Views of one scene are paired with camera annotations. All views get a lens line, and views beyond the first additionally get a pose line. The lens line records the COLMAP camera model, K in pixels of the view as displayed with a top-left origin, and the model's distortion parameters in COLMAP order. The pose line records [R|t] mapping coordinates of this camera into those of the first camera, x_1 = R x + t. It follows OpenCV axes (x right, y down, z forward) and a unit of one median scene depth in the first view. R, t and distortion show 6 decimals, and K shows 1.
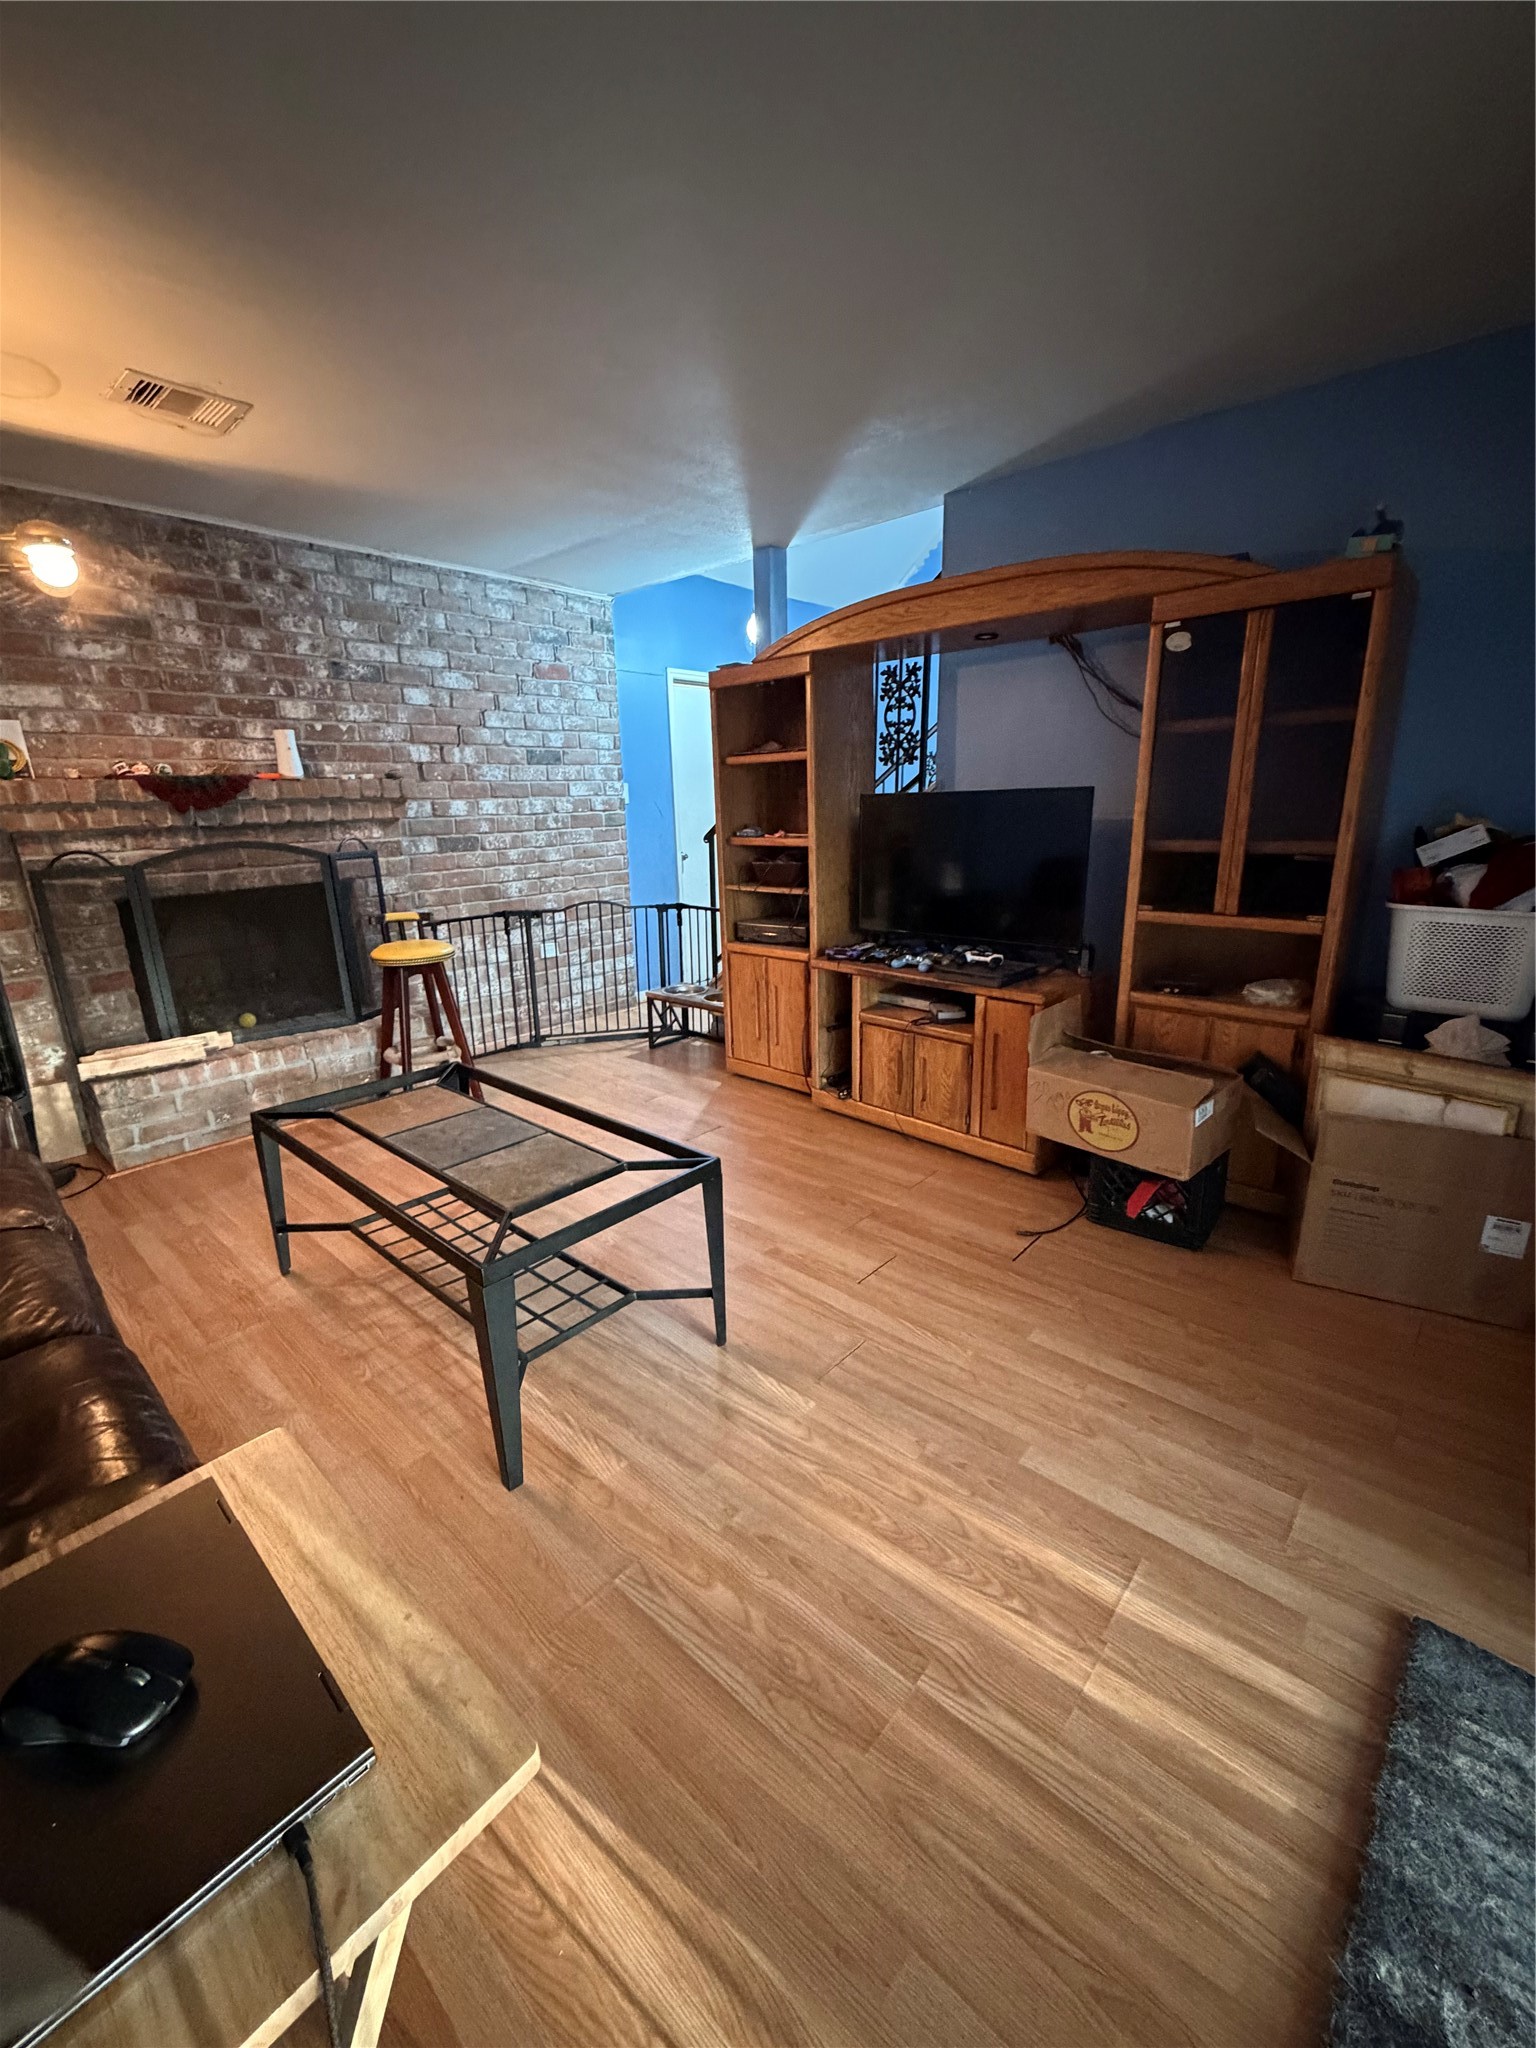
lens RADIAL K [[828.0, 0, 768.8], [0, 828.0, 1017.3], [0, 0, 1]] dist [0.000866, -0.000106]
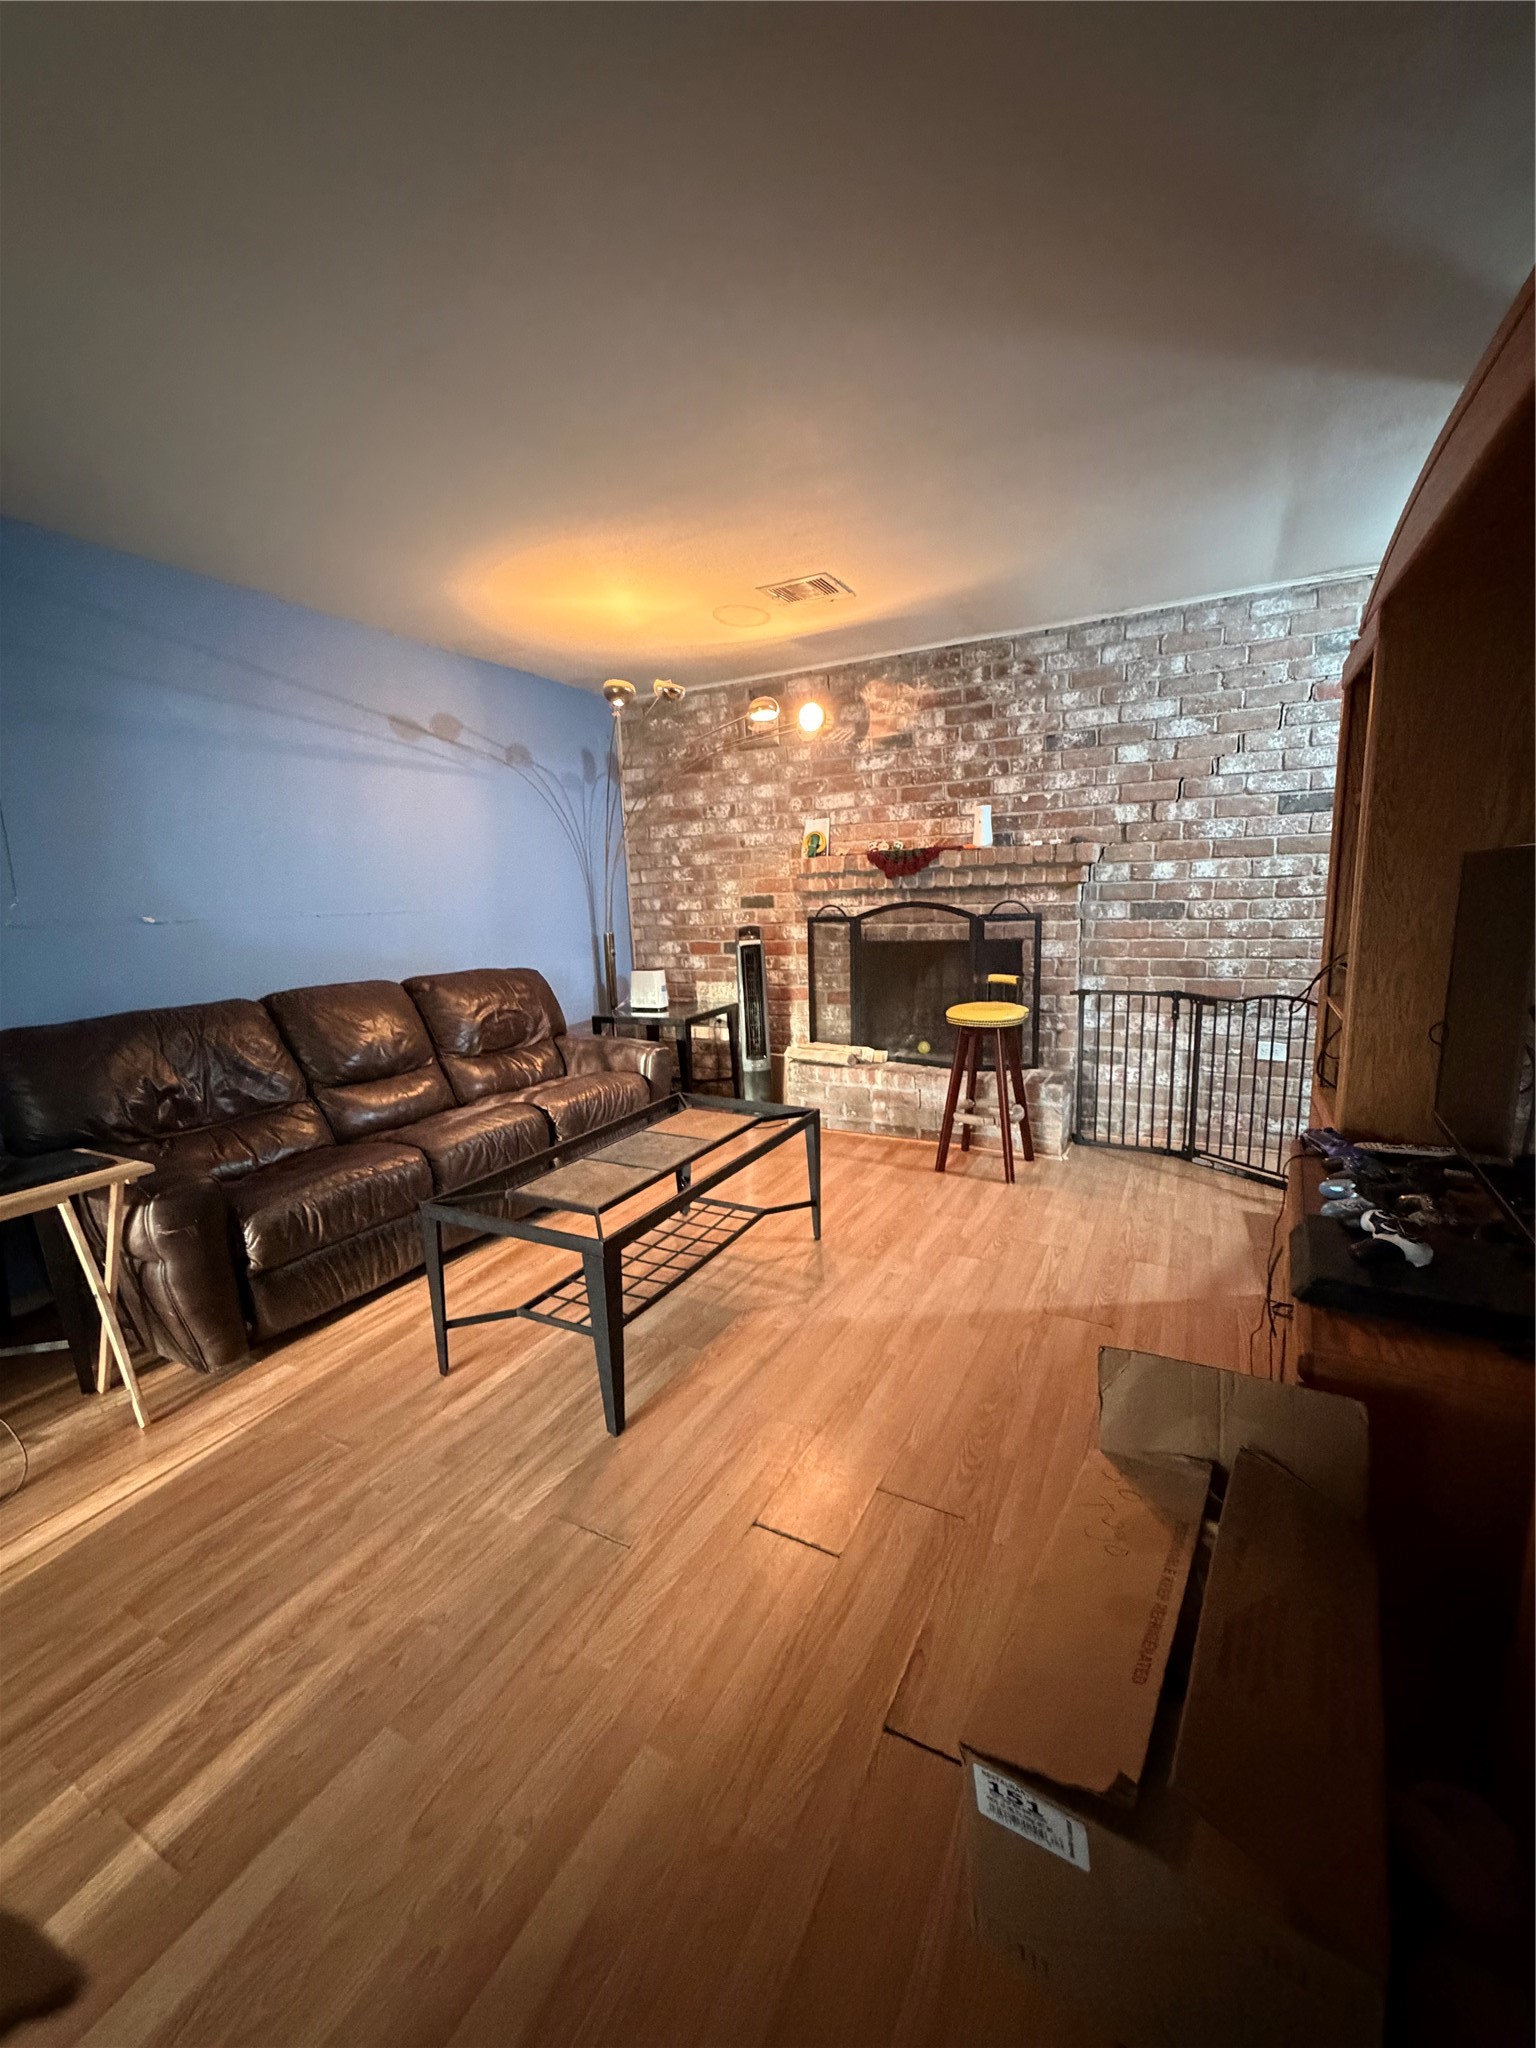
lens RADIAL K [[828.0, 0, 768.8], [0, 828.0, 1017.3], [0, 0, 1]] dist [0.000866, -0.000106]
pose [[0.240324, 0.168363, -0.955980, 0.456082], [-0.219330, 0.968792, 0.115482, -0.126781], [0.945589, 0.181922, 0.269751, 0.447895]]
